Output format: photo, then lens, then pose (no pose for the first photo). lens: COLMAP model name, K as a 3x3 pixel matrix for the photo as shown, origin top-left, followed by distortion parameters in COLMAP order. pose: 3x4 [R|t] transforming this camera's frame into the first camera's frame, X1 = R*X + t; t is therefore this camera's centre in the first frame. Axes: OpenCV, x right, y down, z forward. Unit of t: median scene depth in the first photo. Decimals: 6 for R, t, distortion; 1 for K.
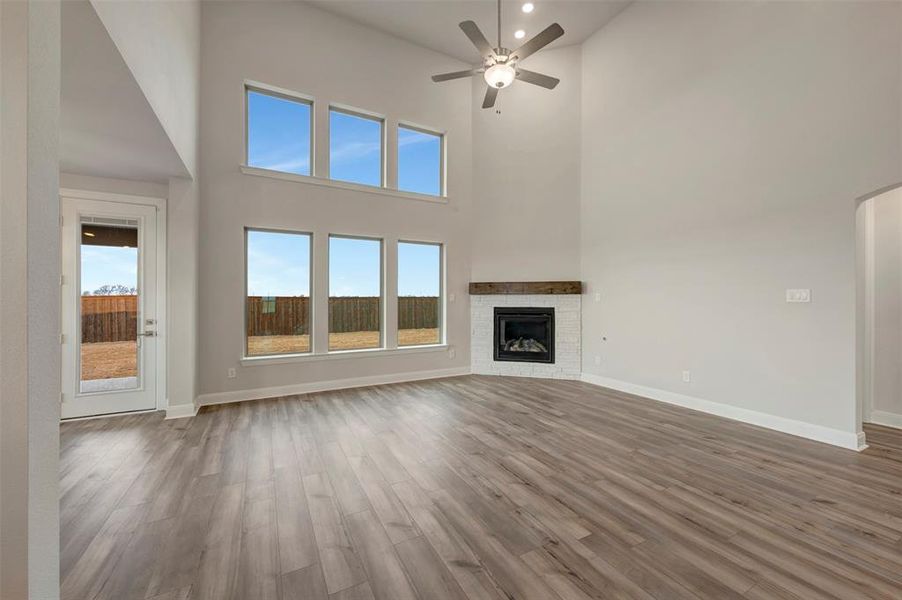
lens RADIAL K [[355.4, 0, 454.2], [0, 355.4, 299.1], [0, 0, 1]] dist [0.000307, 0.000100]
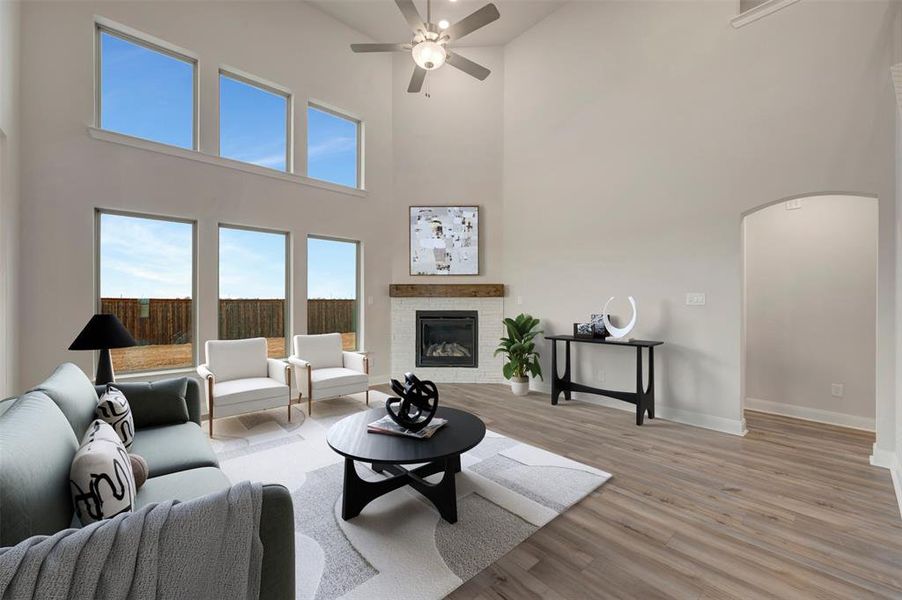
lens RADIAL K [[355.3, 0, 452.8], [0, 355.3, 303.1], [0, 0, 1]] dist [-0.000231, -0.000135]
pose [[0.972282, 0.000536, 0.233813, -0.015625], [-0.001207, 0.999996, 0.002724, 0.000489], [-0.233810, -0.002931, 0.972278, 0.066192]]
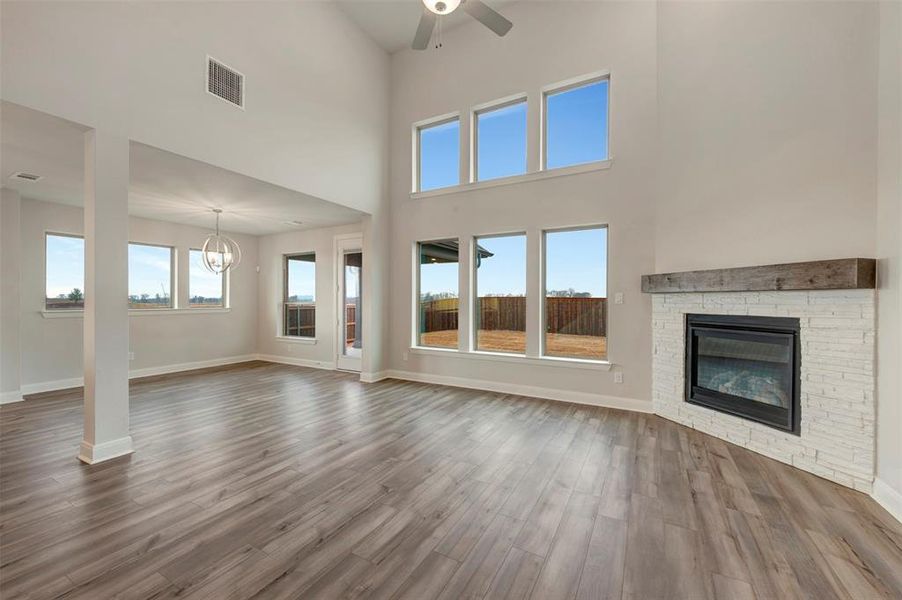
lens RADIAL K [[355.4, 0, 454.2], [0, 355.4, 299.1], [0, 0, 1]] dist [0.000307, 0.000100]
pose [[0.542226, -0.000394, -0.840232, 0.459675], [-0.002373, 0.999995, -0.002000, 0.000304], [0.840229, 0.003078, 0.542223, 0.376704]]
